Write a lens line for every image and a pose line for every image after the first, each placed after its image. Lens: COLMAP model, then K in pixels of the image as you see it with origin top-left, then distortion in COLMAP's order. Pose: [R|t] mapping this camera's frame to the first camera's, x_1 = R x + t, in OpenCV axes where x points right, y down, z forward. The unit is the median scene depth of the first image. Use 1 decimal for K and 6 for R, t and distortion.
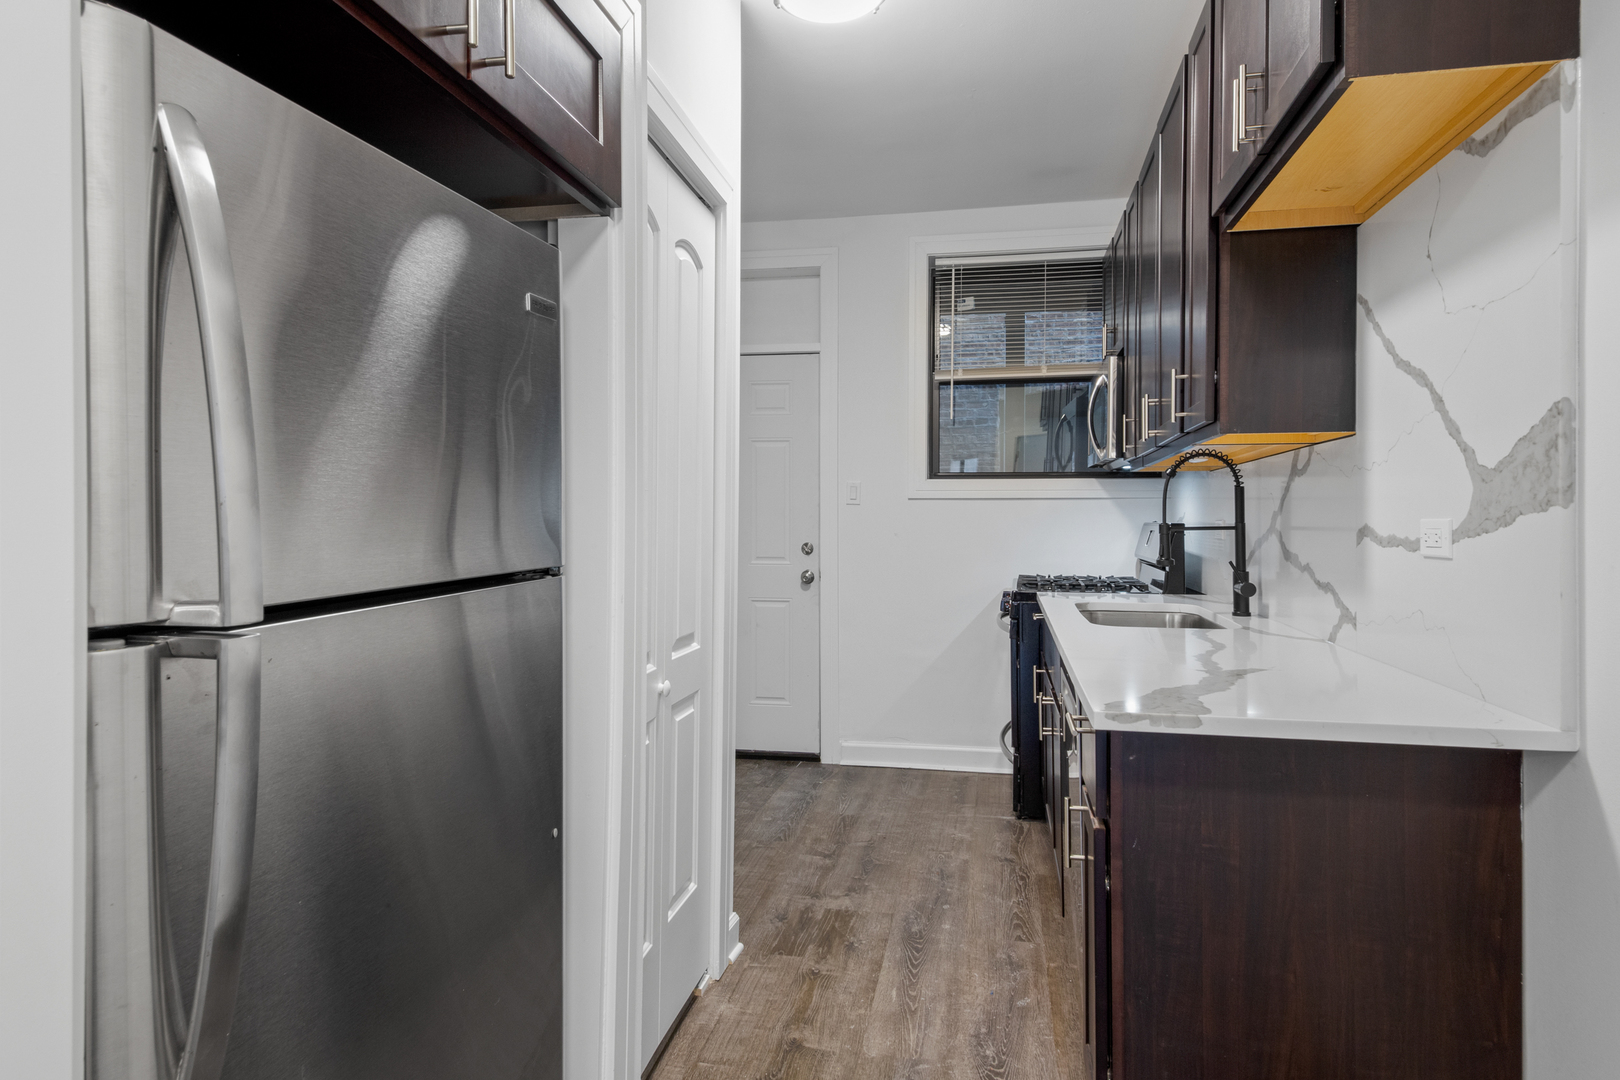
lens RADIAL K [[937.8, 0, 806.2], [0, 937.8, 517.1], [0, 0, 1]] dist [0.034840, -0.002849]
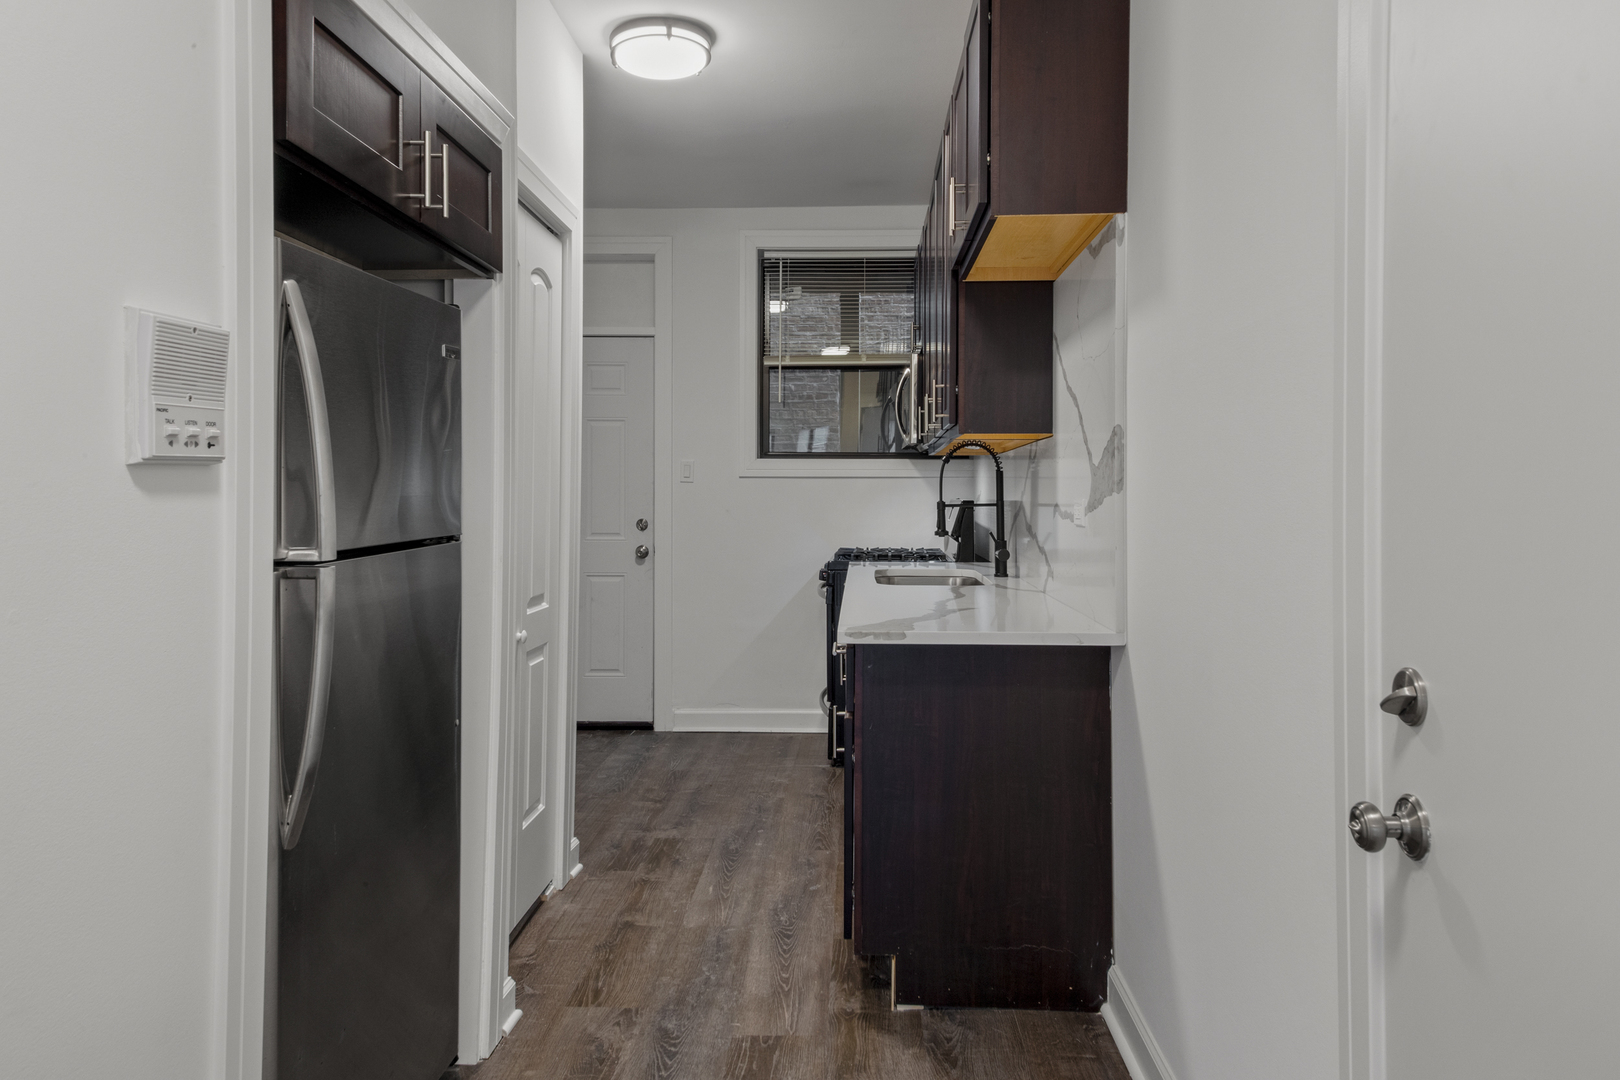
lens RADIAL K [[1082.3, 0, 812.3], [0, 1082.3, 479.7], [0, 0, 1]] dist [0.042839, -0.000790]
pose [[0.987934, 0.002490, 0.154854, 0.003461], [-0.000970, 0.999951, -0.009889, -0.007776], [-0.154871, 0.009619, 0.987888, -0.394099]]
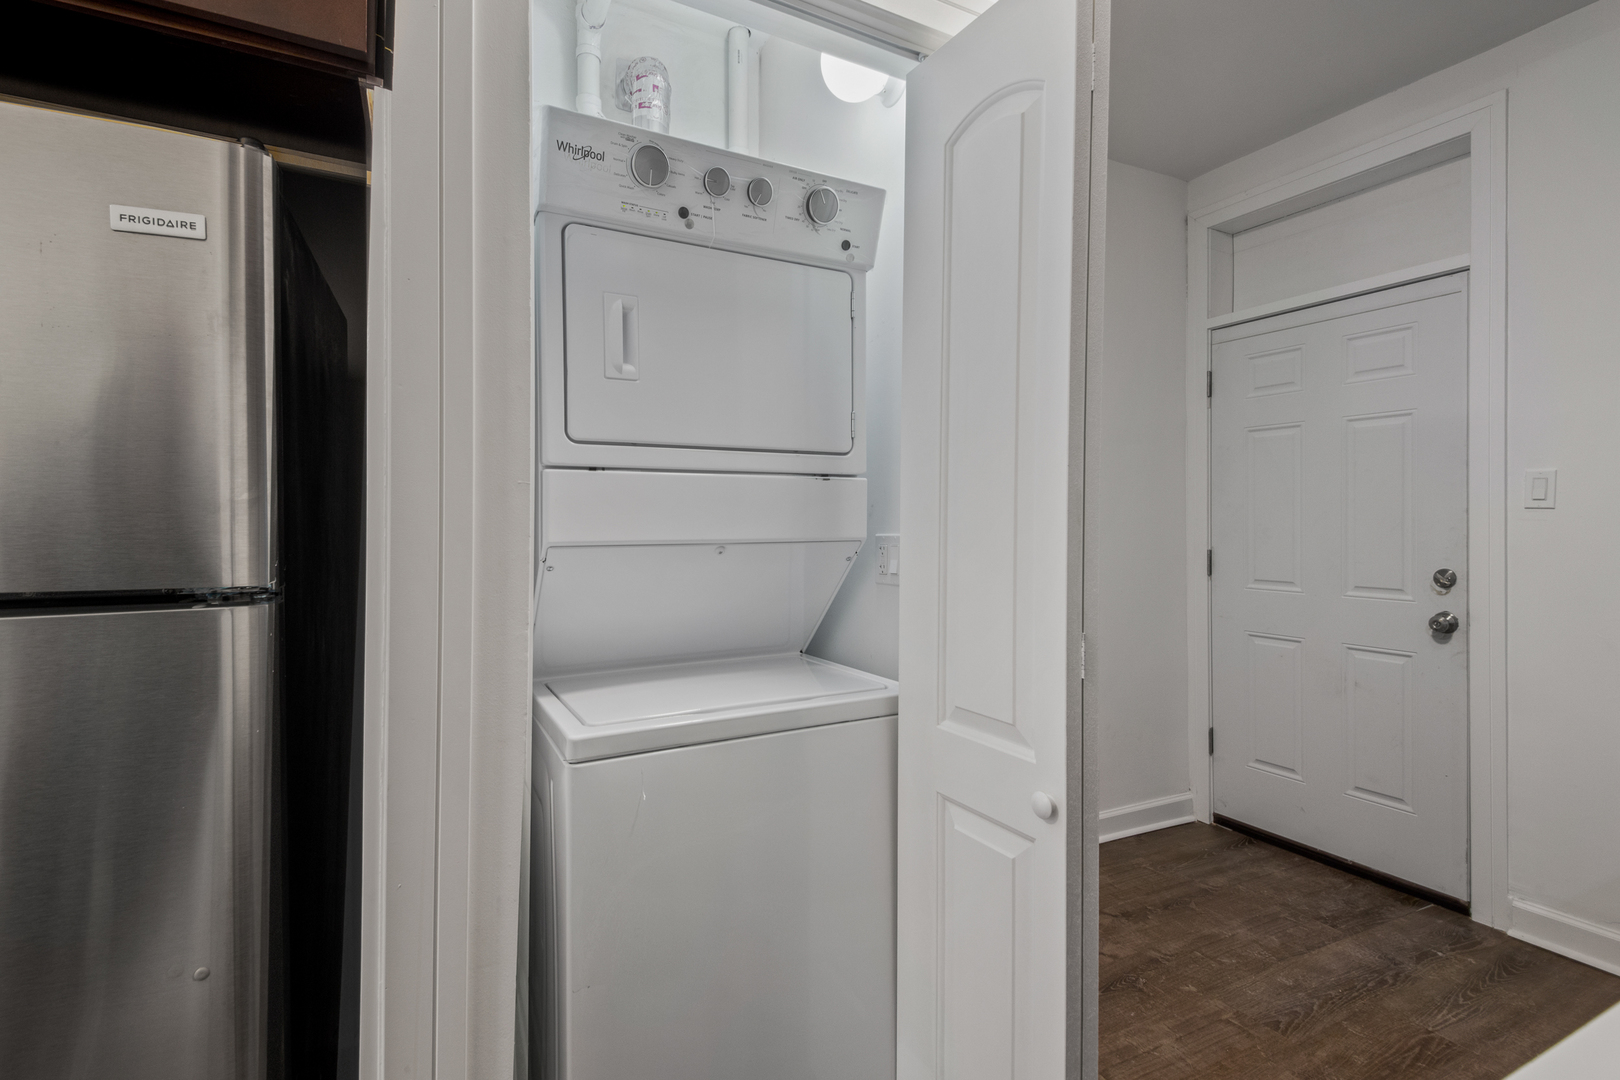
lens RADIAL K [[783.0, 0, 799.5], [0, 783.0, 513.0], [0, 0, 1]] dist [0.031722, -0.009710]
pose [[0.635769, -0.004886, -0.771864, 0.266173], [-0.009740, 0.999850, -0.014352, 0.000126], [0.771818, 0.016643, 0.635626, 0.553540]]
